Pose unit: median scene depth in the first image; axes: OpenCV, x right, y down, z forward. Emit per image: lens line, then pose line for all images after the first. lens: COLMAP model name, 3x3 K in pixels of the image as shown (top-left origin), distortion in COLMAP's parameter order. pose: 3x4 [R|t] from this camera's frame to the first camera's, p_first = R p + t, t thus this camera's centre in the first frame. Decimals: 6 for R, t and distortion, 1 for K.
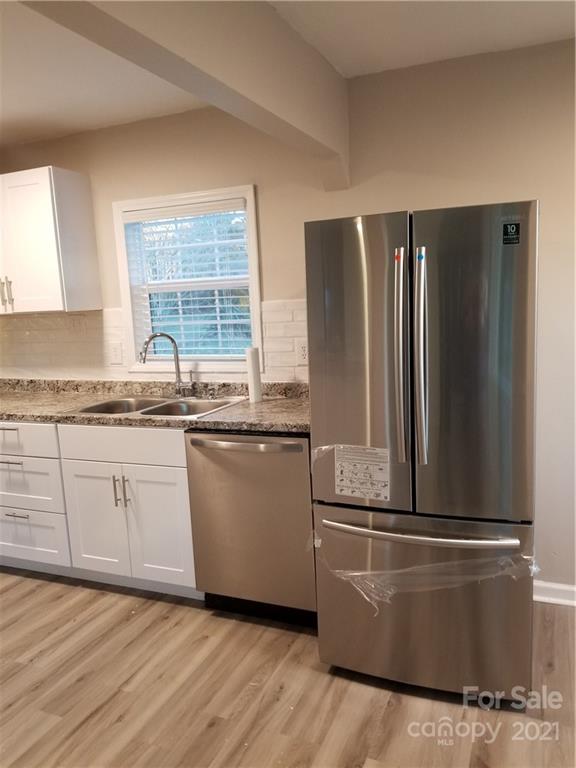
lens RADIAL K [[589.1, 0, 285.0], [0, 589.1, 391.7], [0, 0, 1]] dist [0.088406, -0.170380]
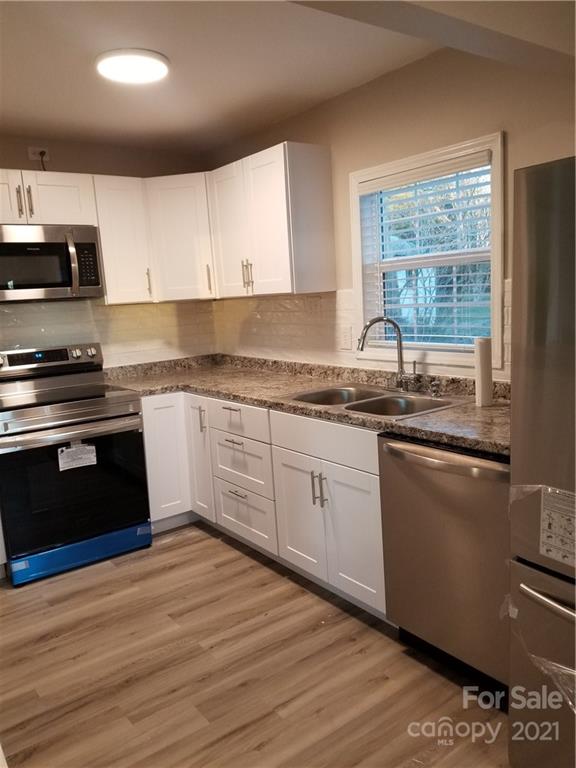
lens RADIAL K [[589.7, 0, 288.0], [0, 589.7, 384.0], [0, 0, 1]] dist [0.095782, -0.180546]
pose [[0.864153, 0.075063, -0.497600, 0.119970], [-0.061780, 0.997157, 0.043130, -0.030317], [0.499423, -0.006529, 0.866334, 0.167155]]
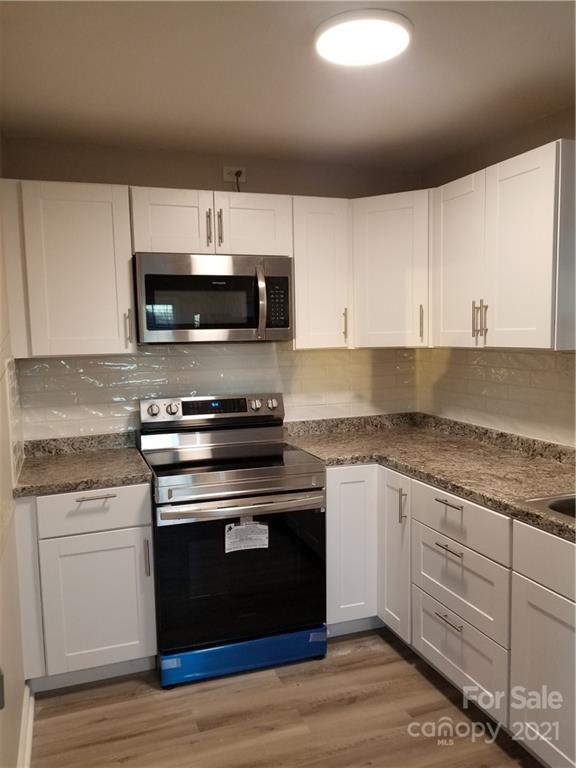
lens RADIAL K [[589.1, 0, 285.0], [0, 589.1, 391.7], [0, 0, 1]] dist [0.088406, -0.170380]
pose [[0.681775, 0.108677, -0.723445, -0.085178], [-0.128034, 0.991367, 0.028265, -0.071199], [0.720271, 0.073356, 0.689803, 0.329298]]
